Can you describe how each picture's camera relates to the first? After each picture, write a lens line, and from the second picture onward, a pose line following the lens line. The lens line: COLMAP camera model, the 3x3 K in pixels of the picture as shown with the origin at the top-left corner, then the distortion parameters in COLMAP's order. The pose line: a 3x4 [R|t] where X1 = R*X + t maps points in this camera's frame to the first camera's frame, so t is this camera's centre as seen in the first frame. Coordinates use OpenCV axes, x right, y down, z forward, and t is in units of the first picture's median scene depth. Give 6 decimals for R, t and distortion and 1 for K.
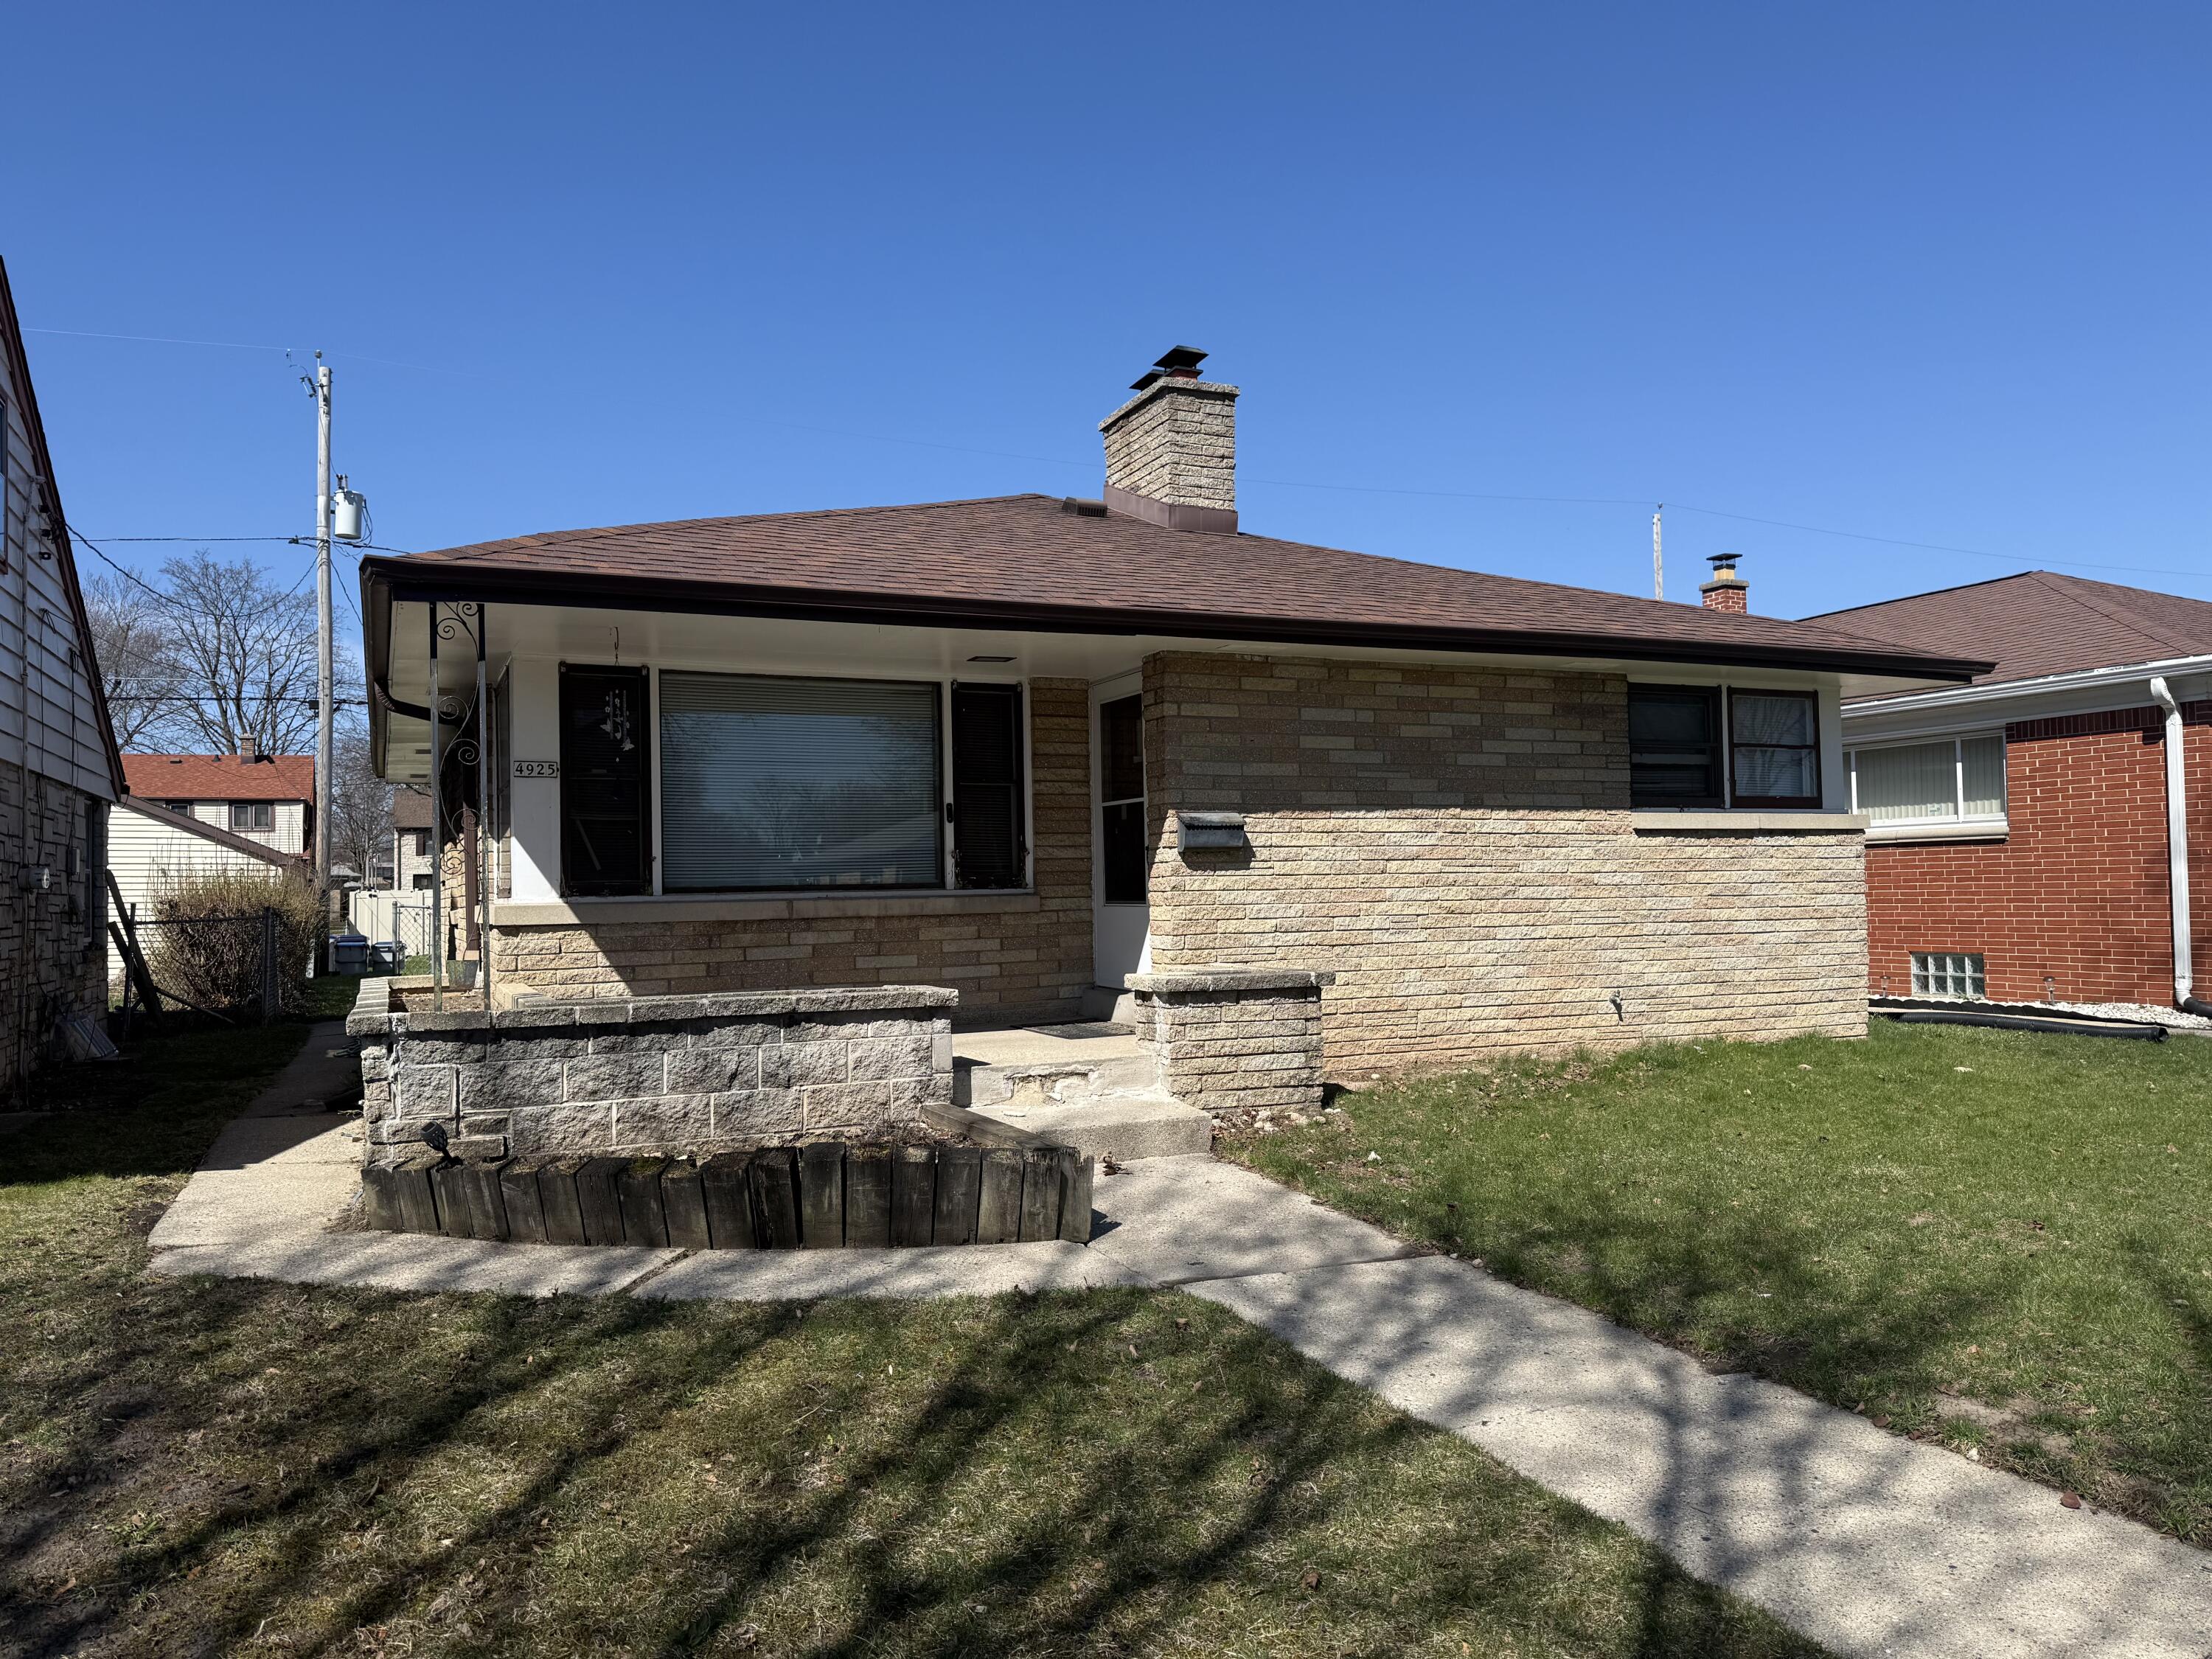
lens RADIAL K [[1573.6, 0, 1117.3], [0, 1573.6, 836.2], [0, 0, 1]] dist [0.082150, -0.107650]
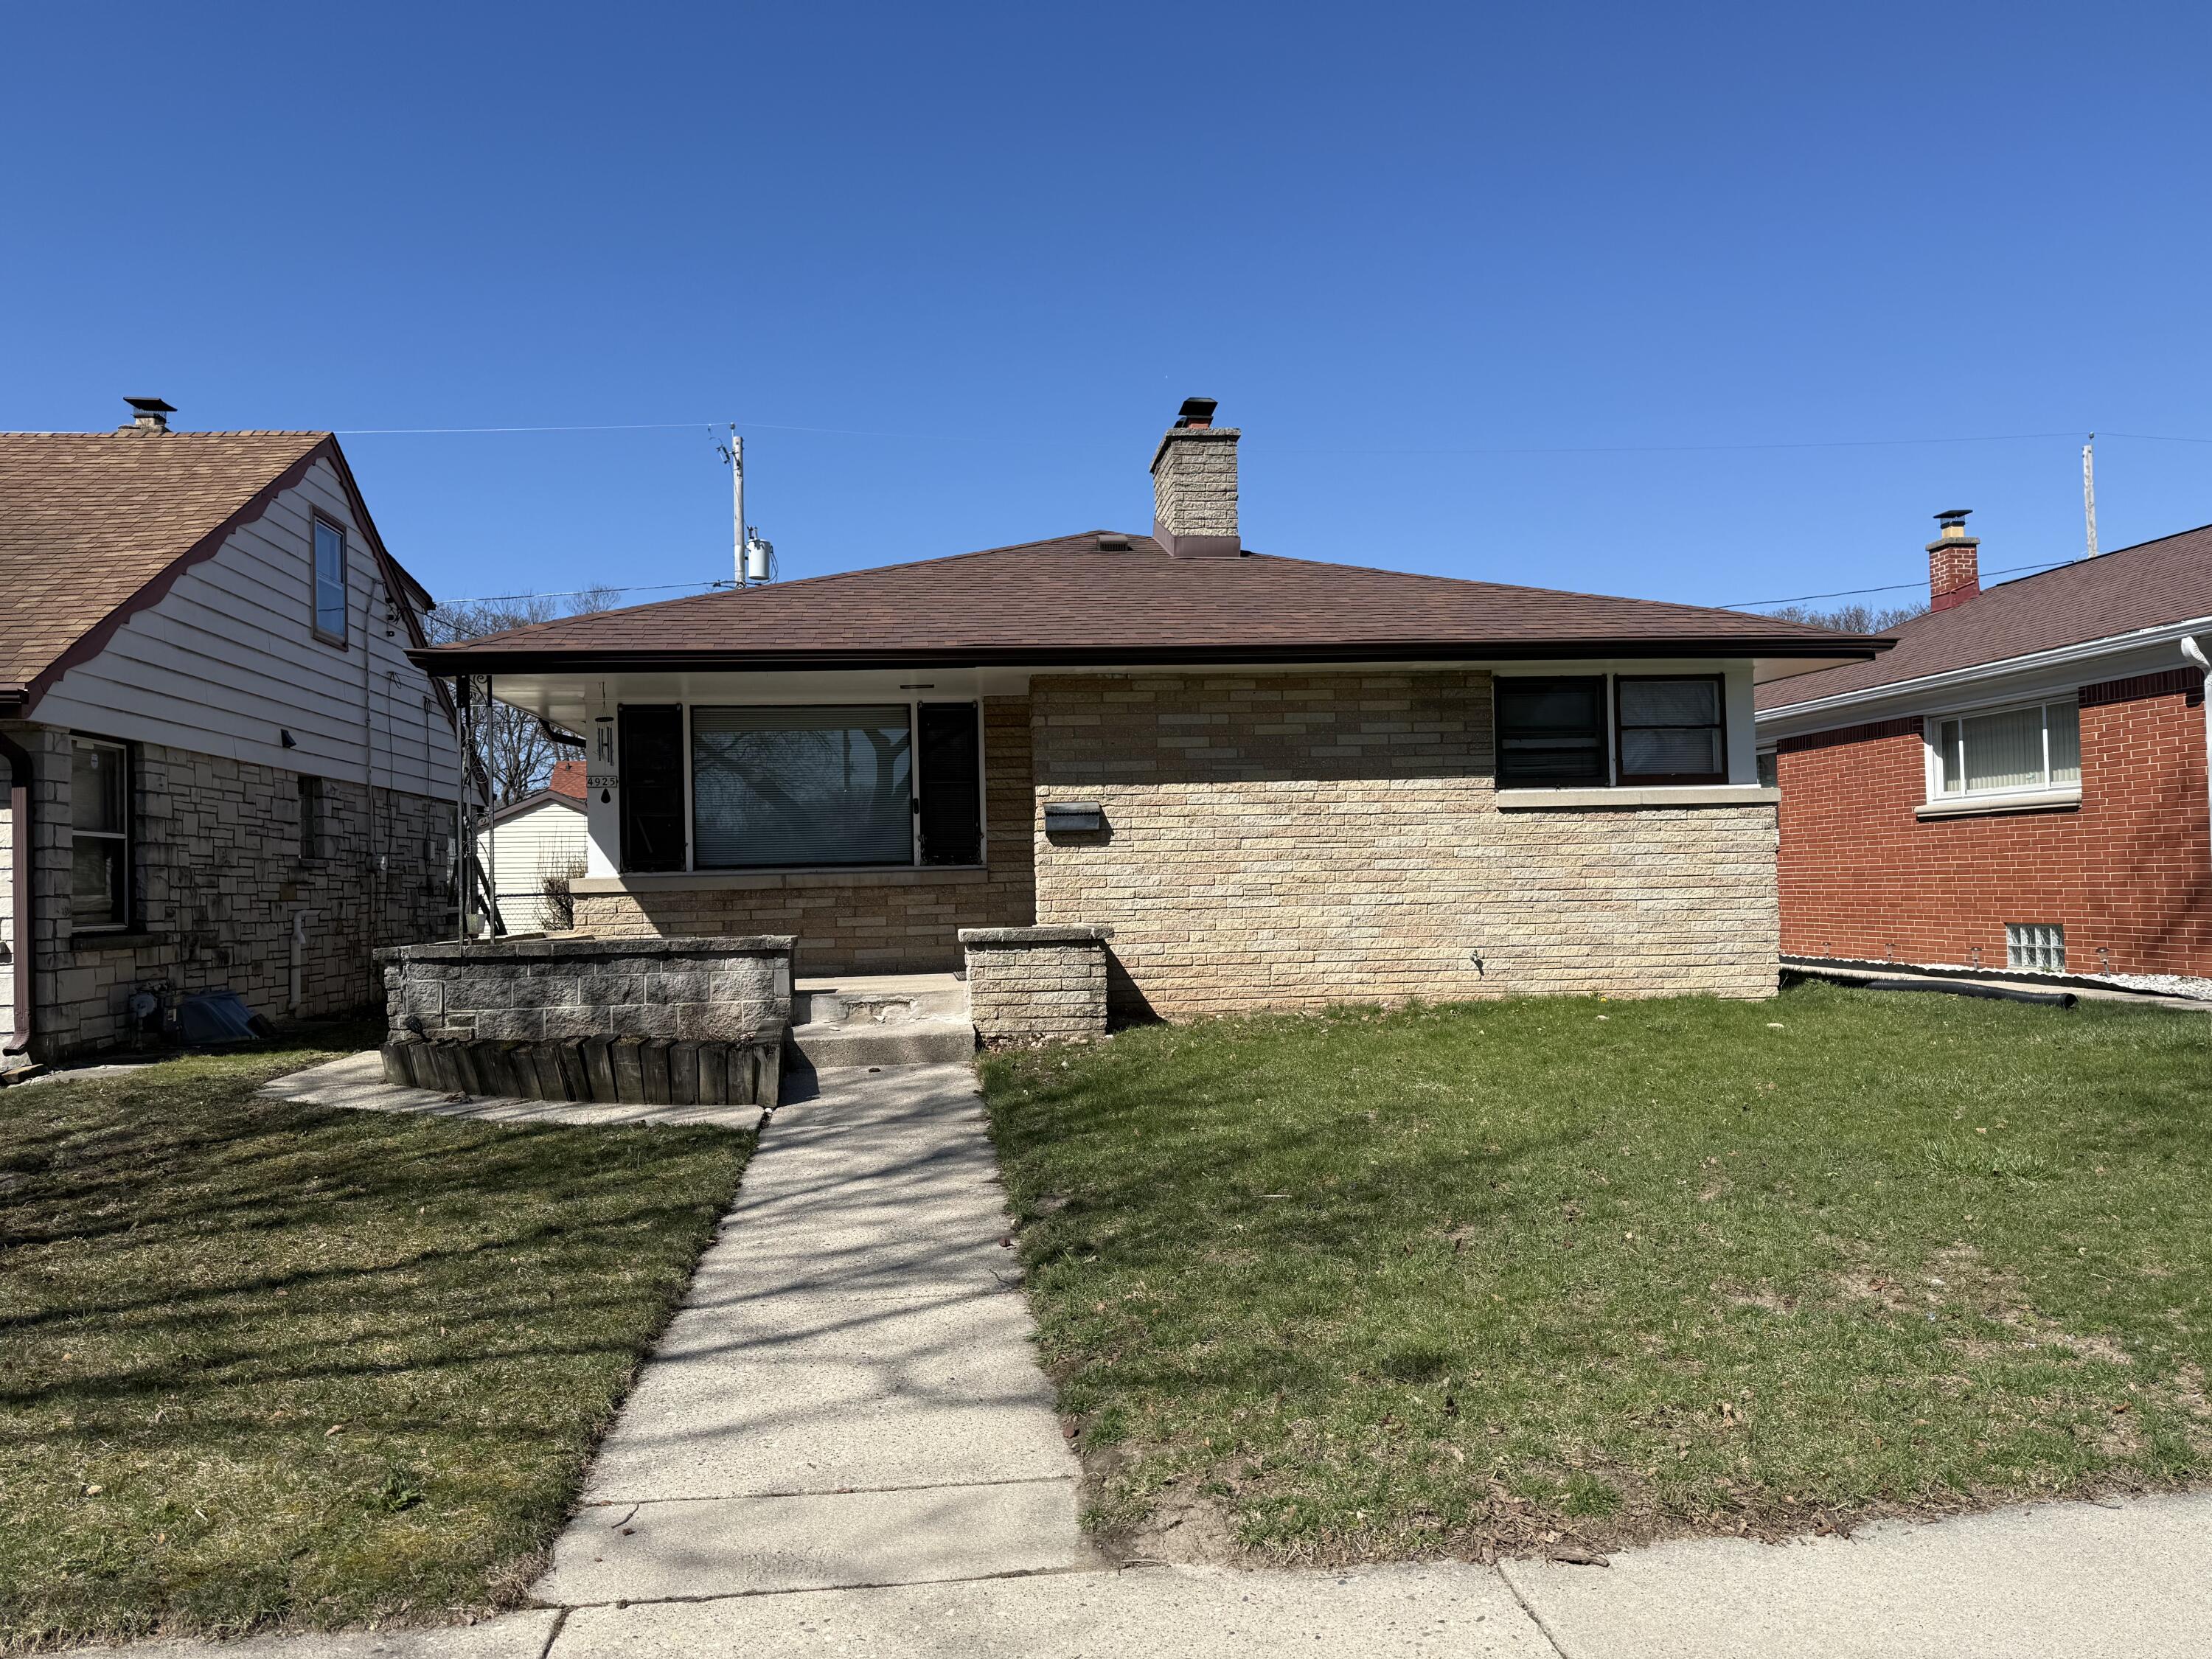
lens RADIAL K [[1573.6, 0, 1101.2], [0, 1573.6, 834.0], [0, 0, 1]] dist [0.082150, -0.107650]
pose [[0.949391, -0.014074, -0.313780, 0.425891], [0.017391, 0.999819, 0.007774, 0.000675], [0.313614, -0.012837, 0.949464, -0.162487]]
